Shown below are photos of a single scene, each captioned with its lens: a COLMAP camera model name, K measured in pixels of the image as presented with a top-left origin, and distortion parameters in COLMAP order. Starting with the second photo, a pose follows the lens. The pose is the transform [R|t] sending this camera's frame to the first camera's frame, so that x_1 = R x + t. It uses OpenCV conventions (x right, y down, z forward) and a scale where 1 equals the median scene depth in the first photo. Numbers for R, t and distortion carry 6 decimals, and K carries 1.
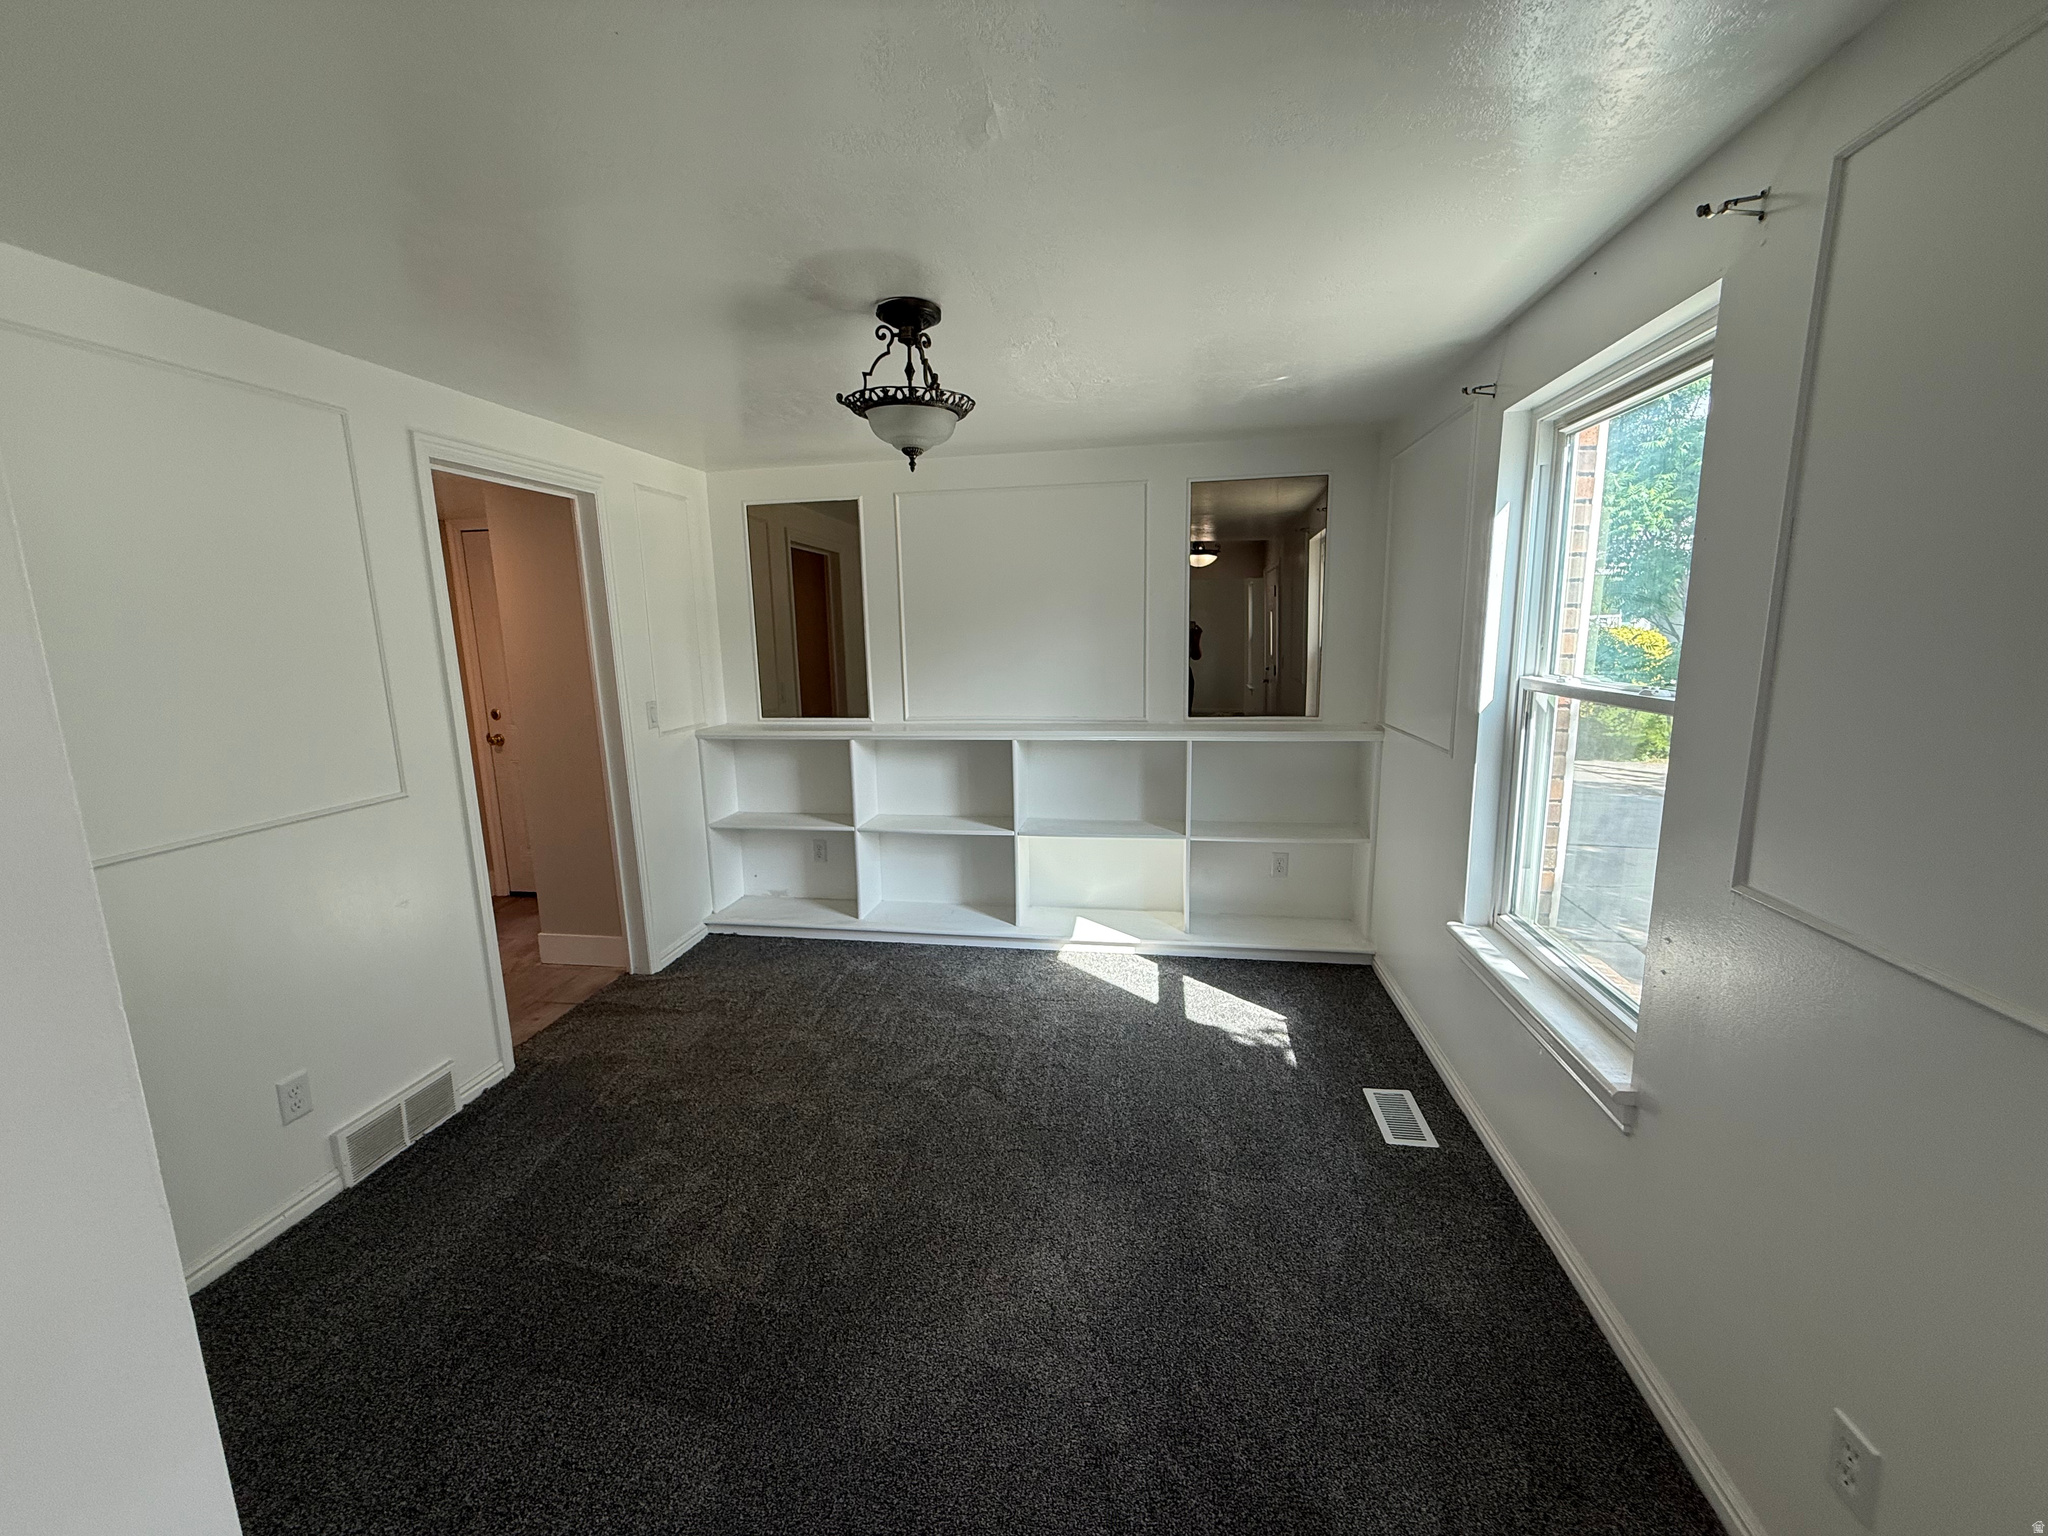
lens RADIAL K [[812.5, 0, 1028.6], [0, 812.5, 774.8], [0, 0, 1]] dist [-0.000030, 0.000717]
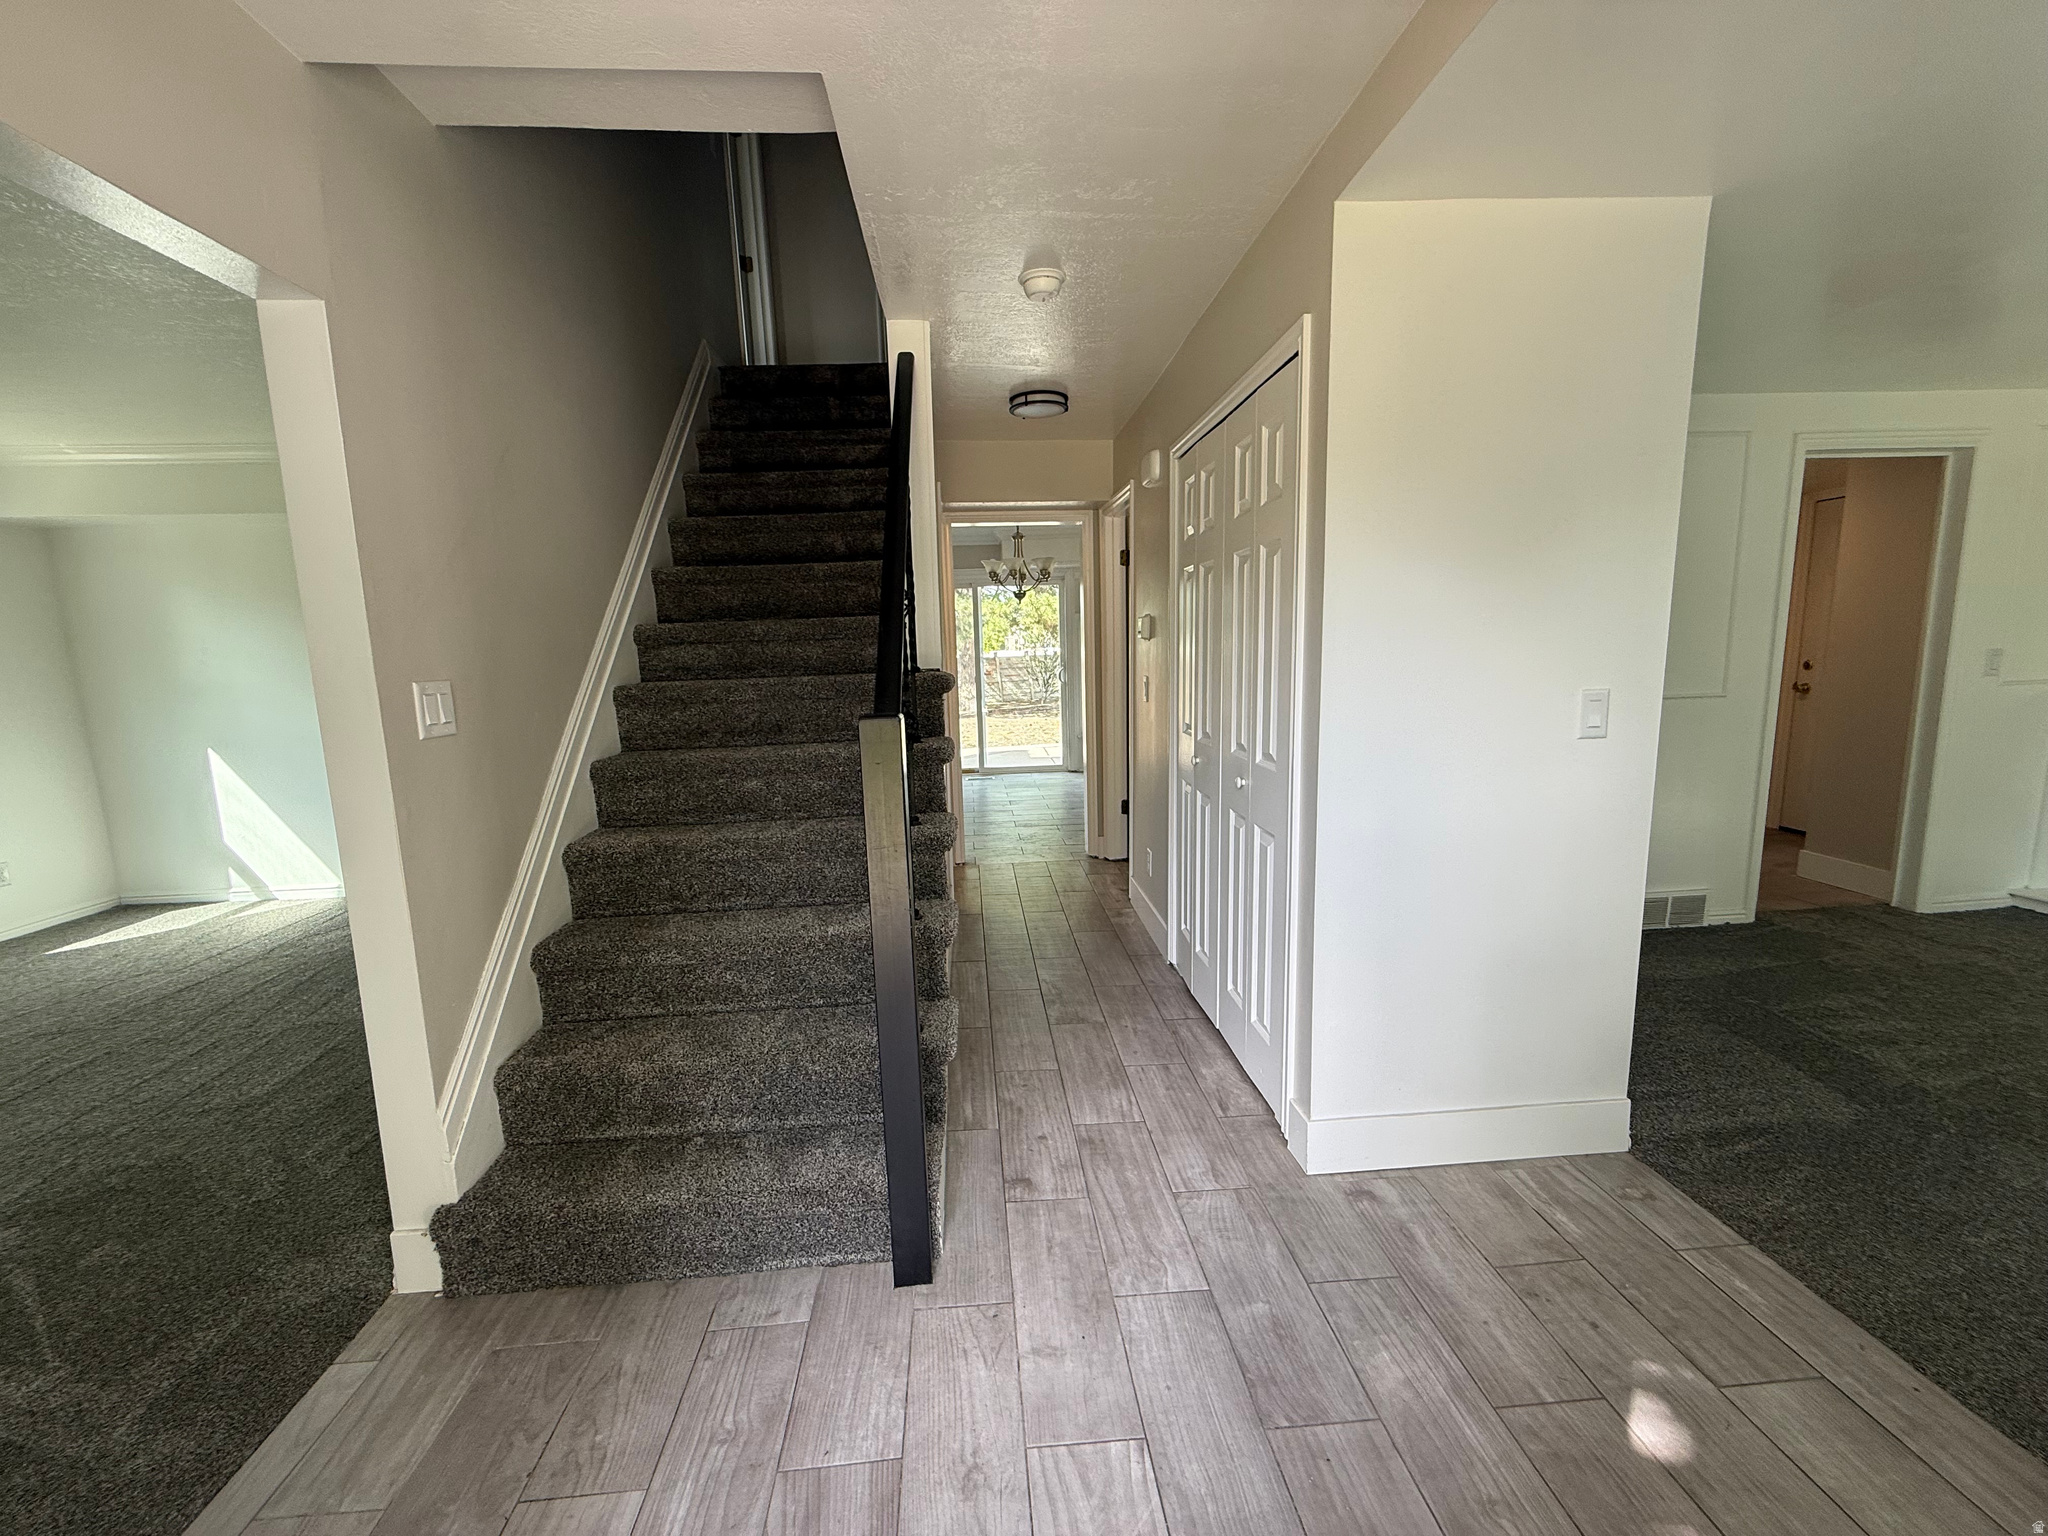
lens RADIAL K [[812.5, 0, 1021.4], [0, 812.5, 756.3], [0, 0, 1]] dist [-0.000030, 0.000717]
pose [[0.222851, 0.157493, -0.962046, 0.274095], [-0.148541, 0.980826, 0.126159, 0.100899], [0.963469, 0.114789, 0.241973, -0.411282]]
